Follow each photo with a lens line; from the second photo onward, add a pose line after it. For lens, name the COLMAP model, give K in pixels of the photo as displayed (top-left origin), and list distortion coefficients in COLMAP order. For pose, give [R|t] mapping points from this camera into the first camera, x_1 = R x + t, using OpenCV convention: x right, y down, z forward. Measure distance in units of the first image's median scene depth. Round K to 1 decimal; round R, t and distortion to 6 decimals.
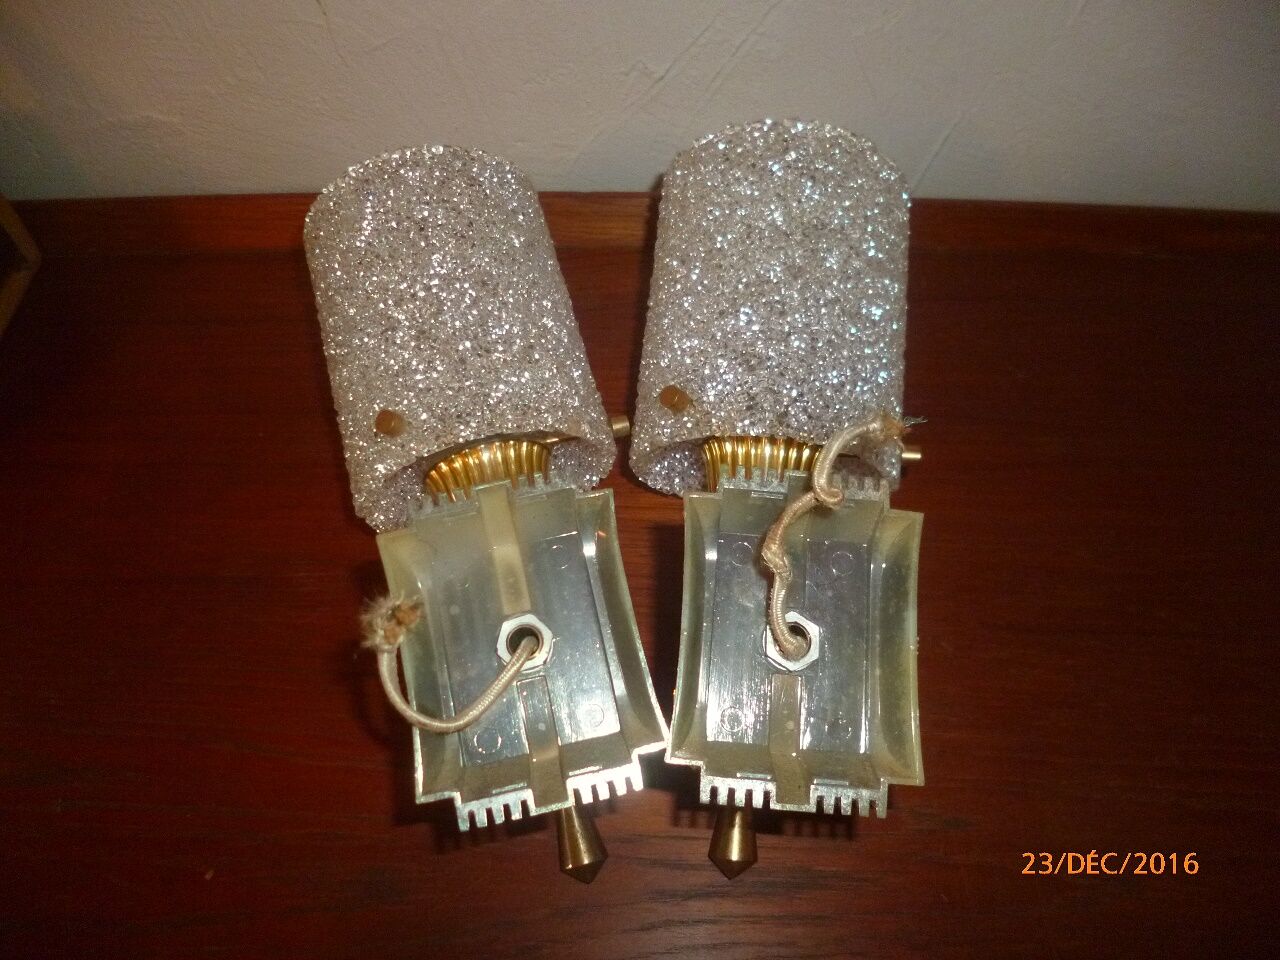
lens RADIAL K [[964.6, 0, 640.0], [0, 964.6, 480.0], [0, 0, 1]] dist [-0.002699, -0.001848]
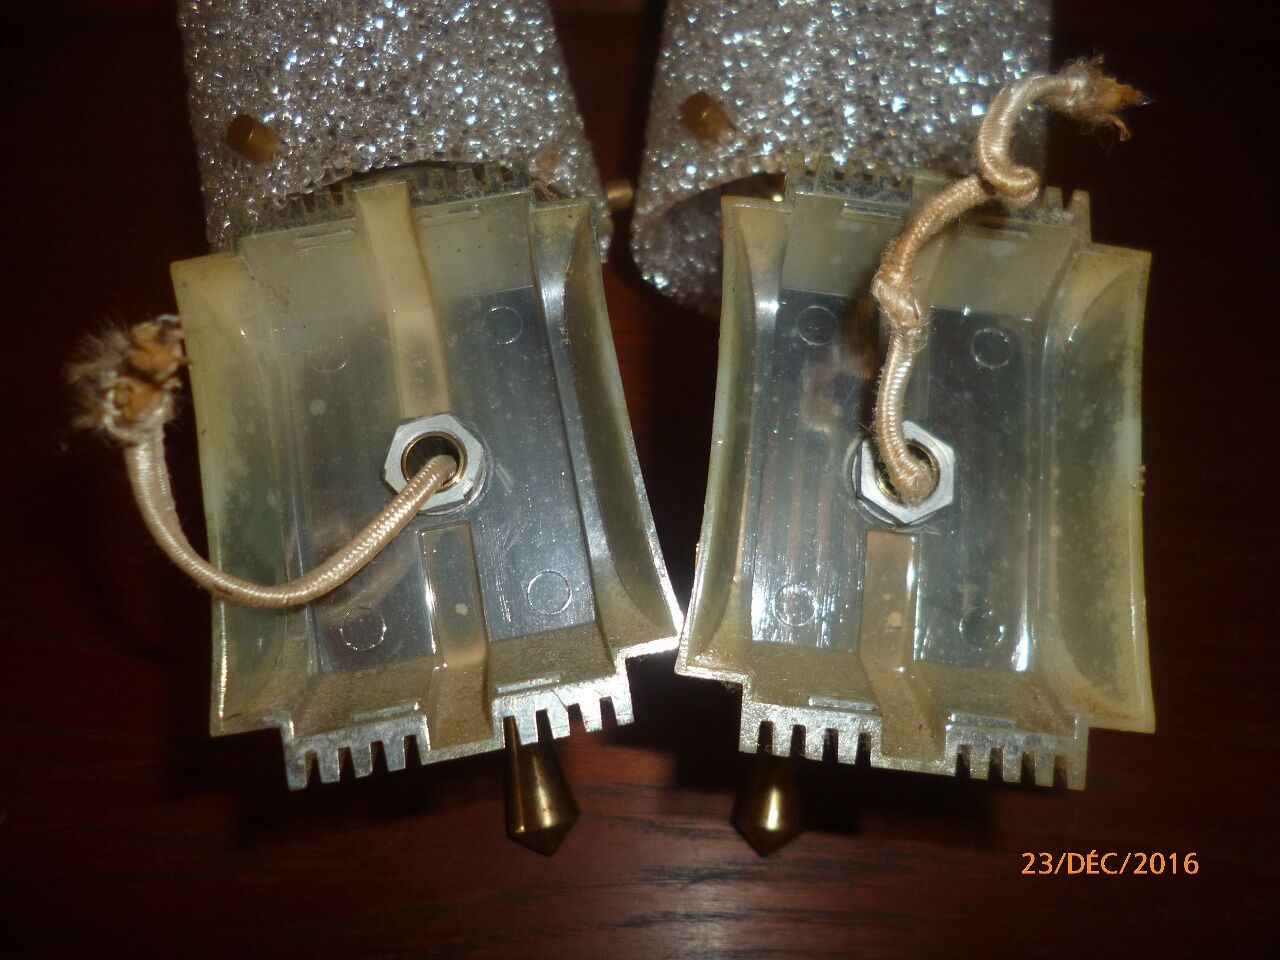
lens RADIAL K [[964.6, 0, 640.0], [0, 964.6, 480.0], [0, 0, 1]] dist [-0.002699, -0.001848]
pose [[0.999551, 0.029673, -0.004218, 0.004788], [-0.029283, 0.996858, 0.073599, 0.135810], [0.006388, -0.073443, 0.997279, 0.440003]]
